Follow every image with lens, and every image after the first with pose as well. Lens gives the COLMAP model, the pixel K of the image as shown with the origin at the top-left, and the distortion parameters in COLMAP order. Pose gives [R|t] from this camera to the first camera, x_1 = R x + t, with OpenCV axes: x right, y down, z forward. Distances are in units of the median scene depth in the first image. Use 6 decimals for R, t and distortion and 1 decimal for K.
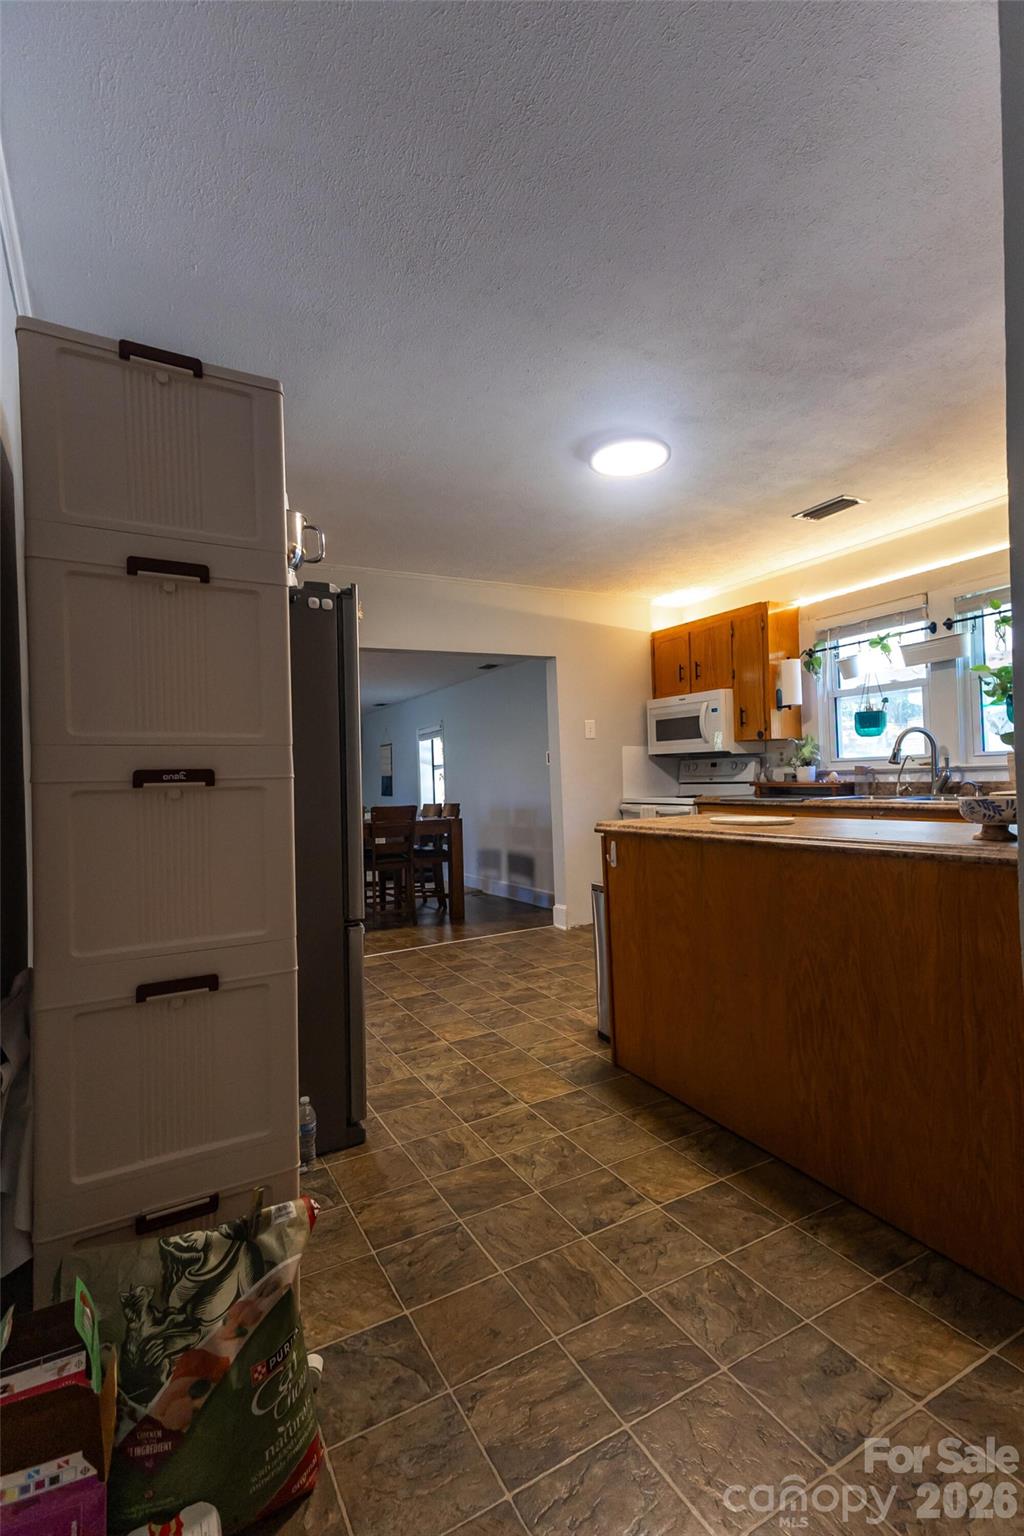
lens RADIAL K [[718.9, 0, 510.6], [0, 718.9, 775.2], [0, 0, 1]] dist [0.031070, 0.000117]
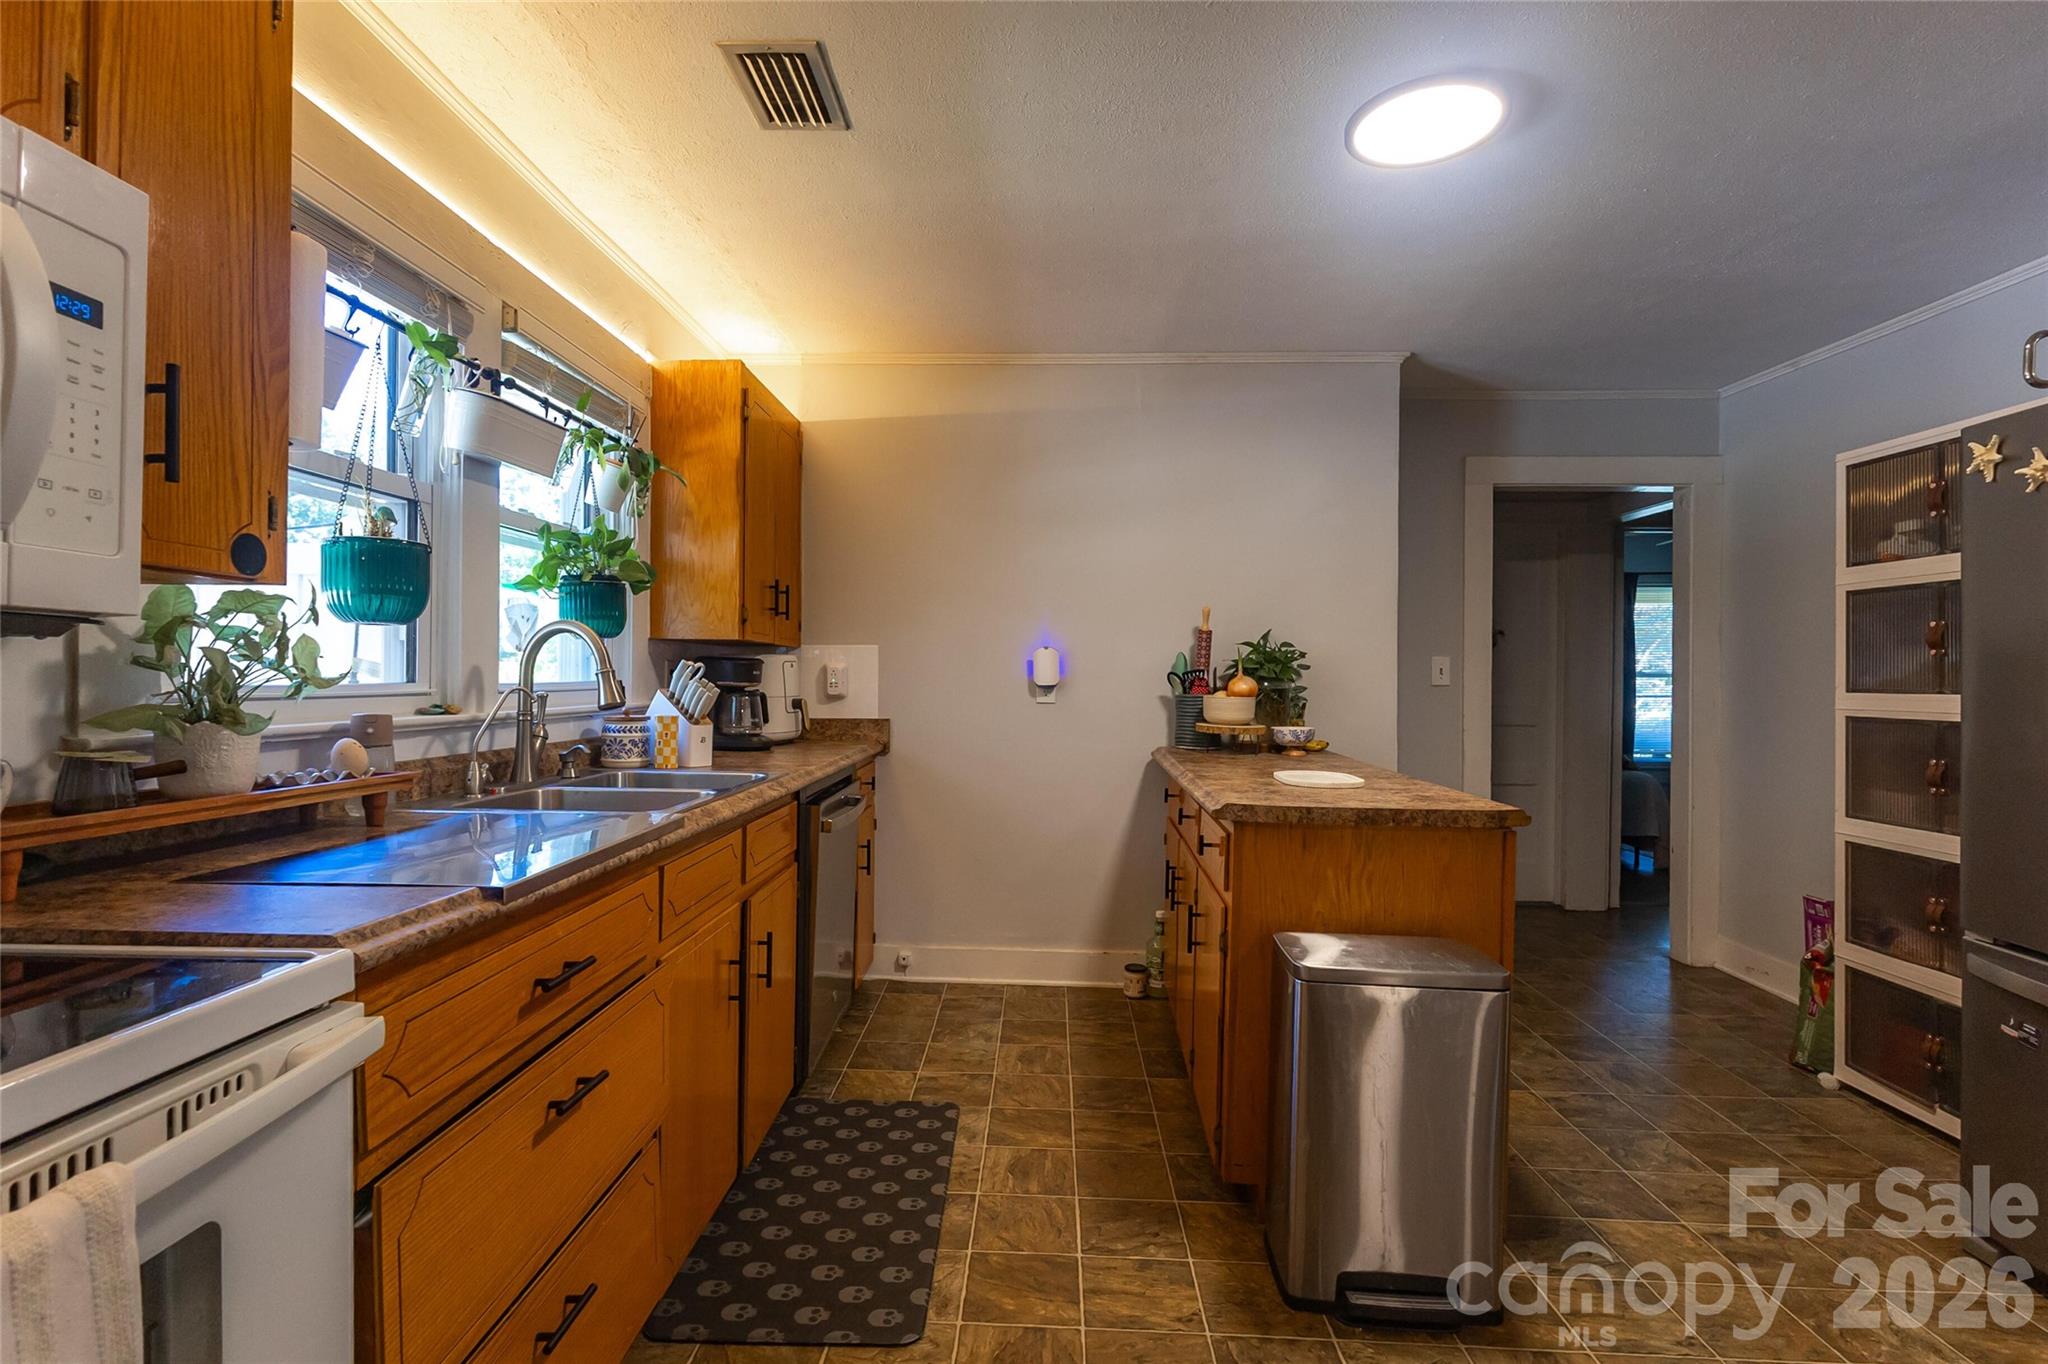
lens RADIAL K [[973.3, 0, 1012.1], [0, 973.3, 680.5], [0, 0, 1]] dist [-0.000115, -0.001190]
pose [[-0.856877, 0.022265, 0.515040, 0.044169], [0.015772, 0.999731, -0.016978, -0.015835], [-0.515279, -0.006425, -0.856998, 1.140643]]
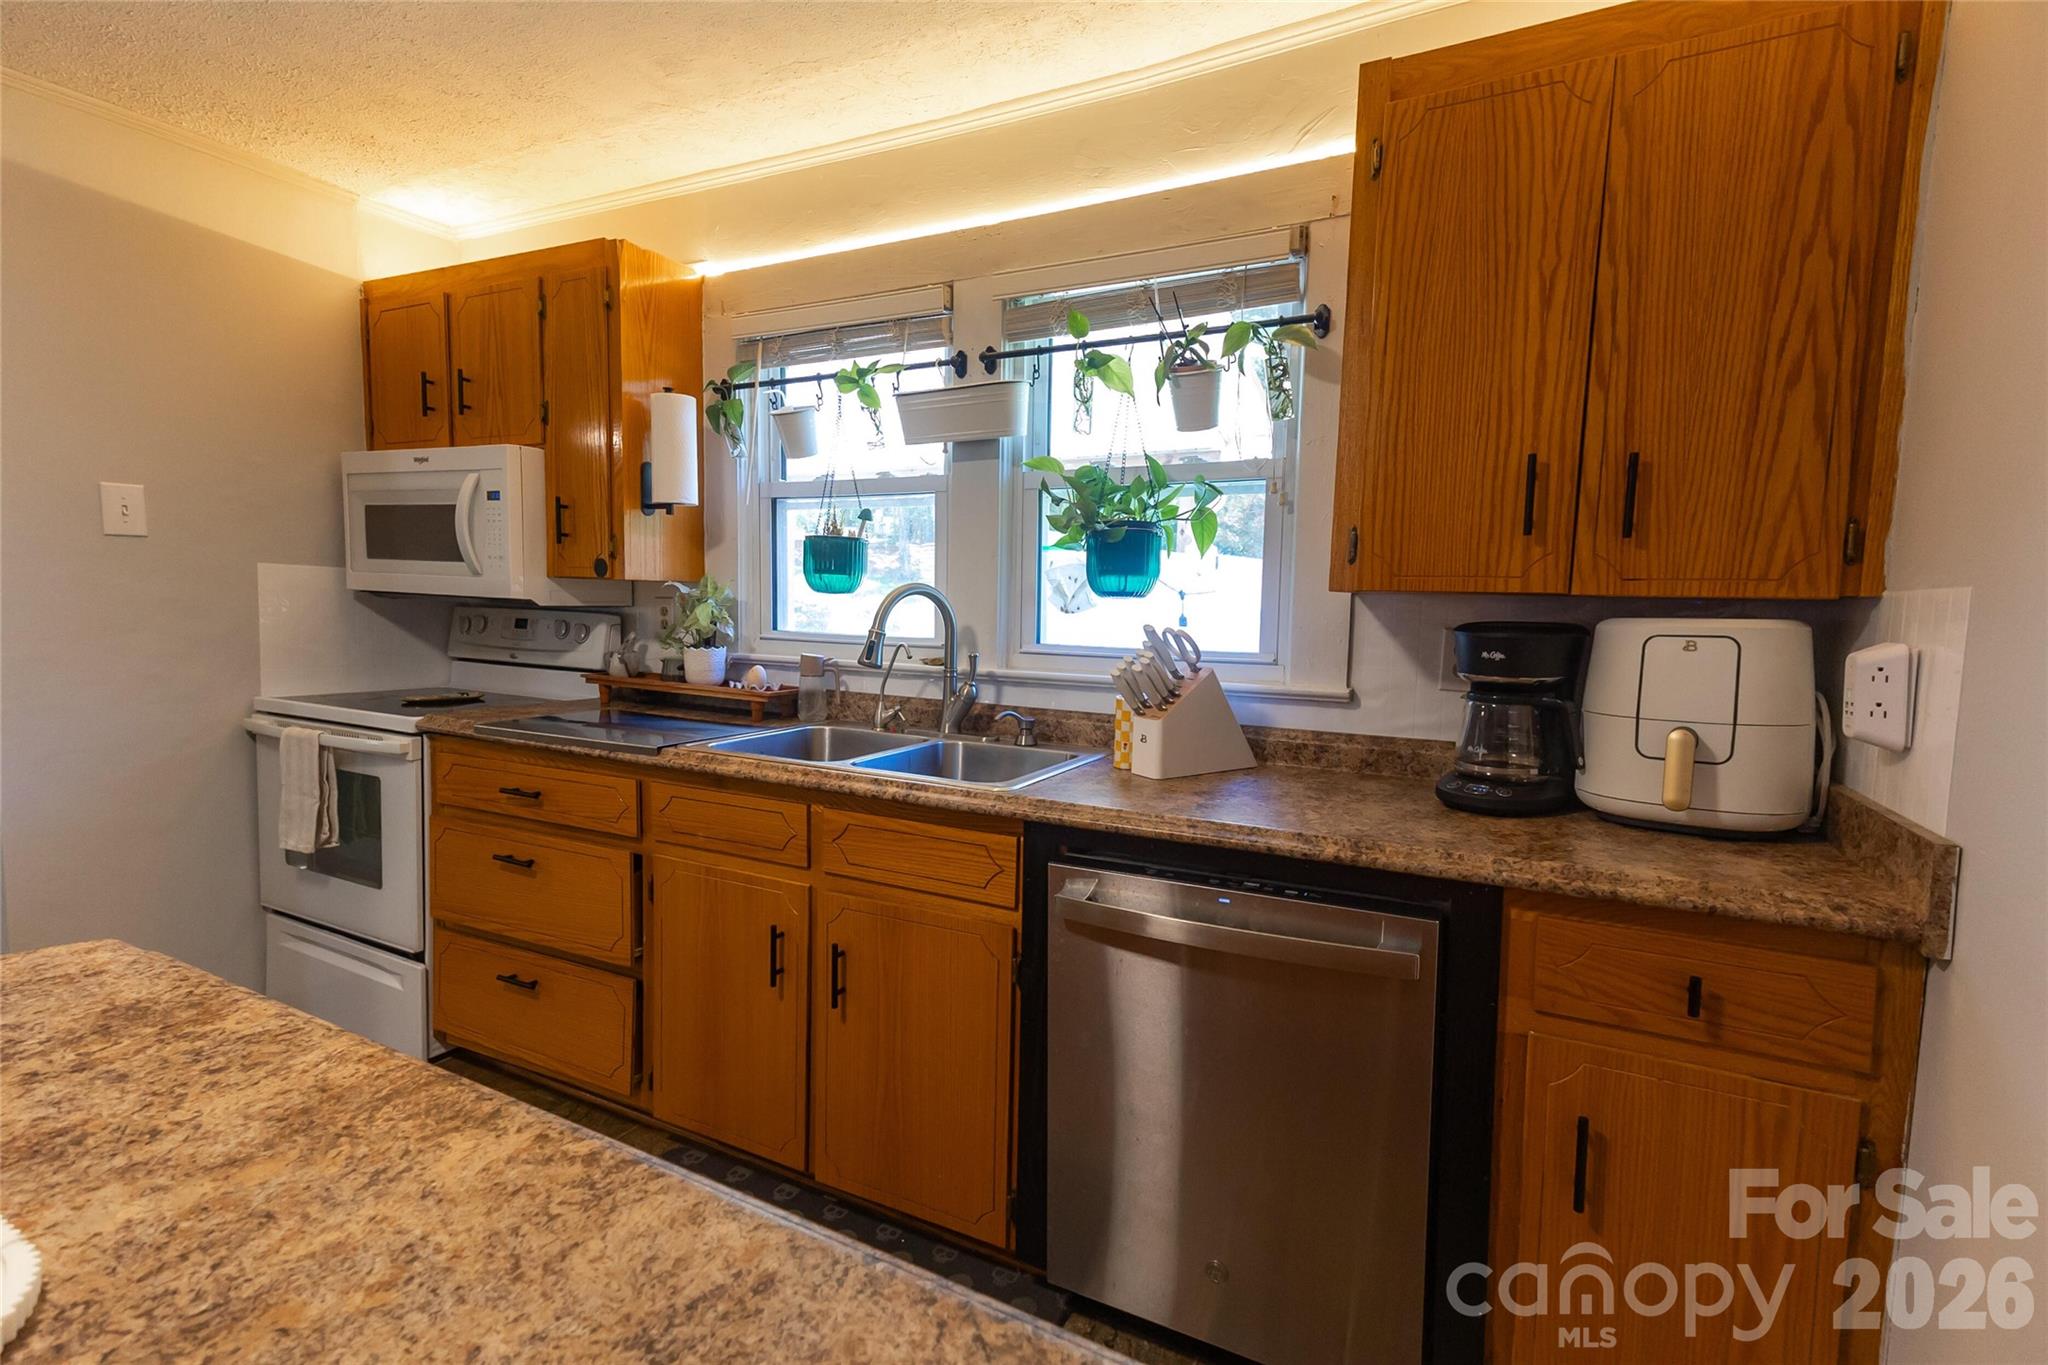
lens RADIAL K [[958.5, 0, 1015.2], [0, 958.5, 683.0], [0, 0, 1]] dist [0.031070, 0.000117]
pose [[0.832842, 0.003706, 0.553498, 0.242593], [-0.053551, 0.995826, 0.073909, -0.044390], [-0.550914, -0.091195, 0.829565, 0.406286]]
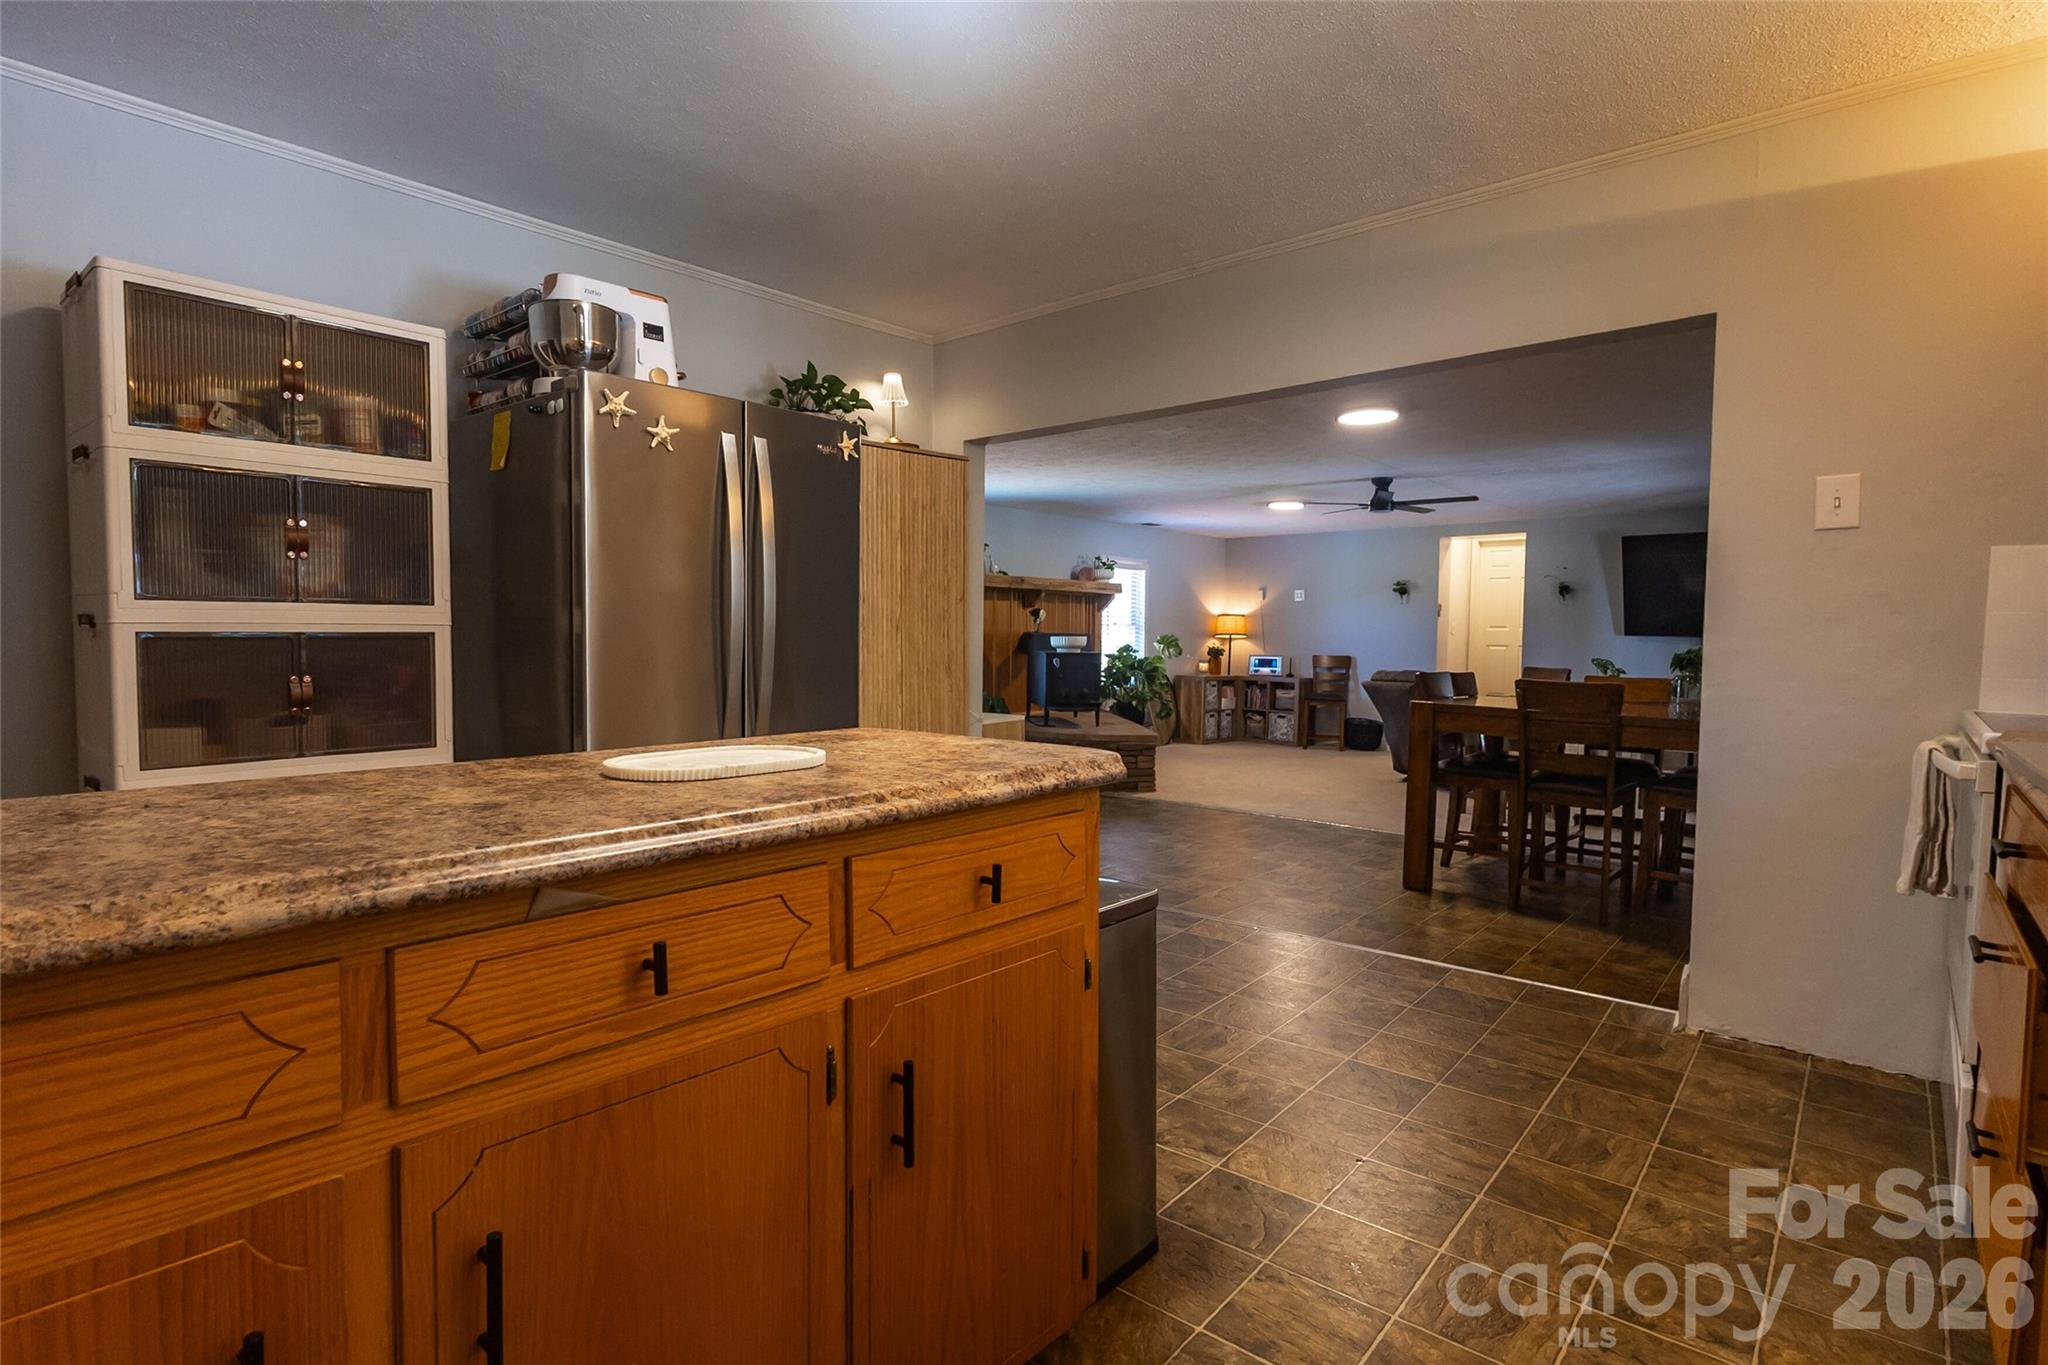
lens RADIAL K [[1021.3, 0, 1024.0], [0, 1021.3, 682.5], [0, 0, 1]] dist [0.005917, -0.000327]
pose [[0.361309, 0.080620, -0.928954, 0.503742], [-0.011673, 0.996568, 0.081948, -0.015424], [0.932373, -0.018765, 0.361011, 0.535015]]
